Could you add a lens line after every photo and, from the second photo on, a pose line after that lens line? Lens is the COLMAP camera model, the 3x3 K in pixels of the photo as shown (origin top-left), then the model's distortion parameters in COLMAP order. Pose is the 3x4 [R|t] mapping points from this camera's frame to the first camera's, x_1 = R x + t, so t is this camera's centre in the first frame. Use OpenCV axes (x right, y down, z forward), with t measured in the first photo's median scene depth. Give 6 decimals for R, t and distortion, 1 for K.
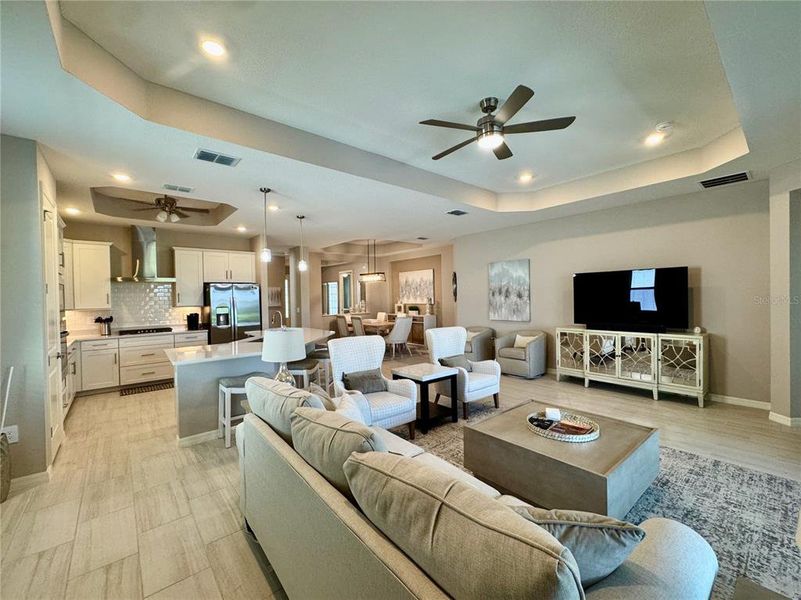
lens RADIAL K [[327.8, 0, 408.2], [0, 327.8, 298.8], [0, 0, 1]] dist [0.001423, 0.000080]
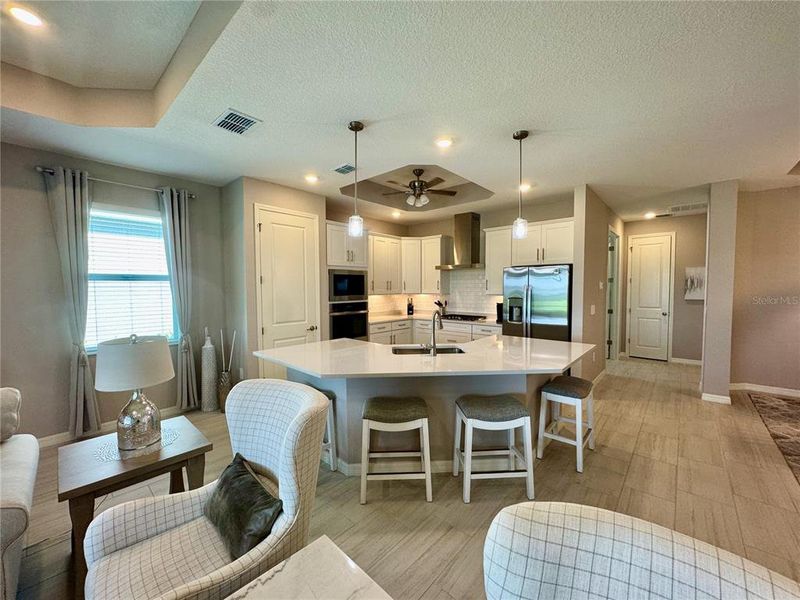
lens RADIAL K [[318.2, 0, 398.4], [0, 318.2, 299.0], [0, 0, 1]] dist [-0.001296, 0.000091]
pose [[0.131306, 0.059351, -0.989564, 0.173353], [-0.008922, 0.998237, 0.058687, -0.016656], [0.991302, 0.001123, 0.131604, 0.754232]]
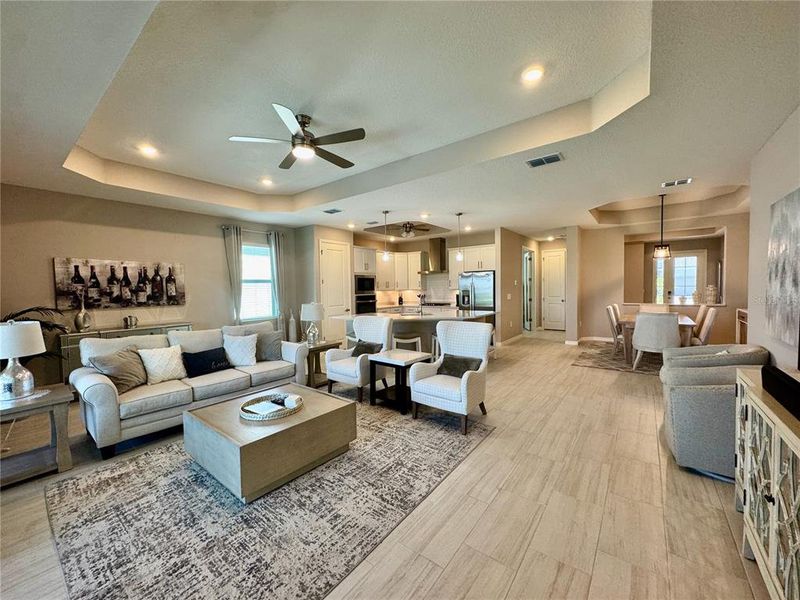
lens RADIAL K [[318.2, 0, 398.4], [0, 318.2, 299.0], [0, 0, 1]] dist [-0.001296, 0.000091]
pose [[0.205727, 0.051723, -0.977242, 0.752072], [0.003276, 0.998560, 0.053541, -0.012812], [0.978604, -0.014216, 0.205261, 0.571049]]
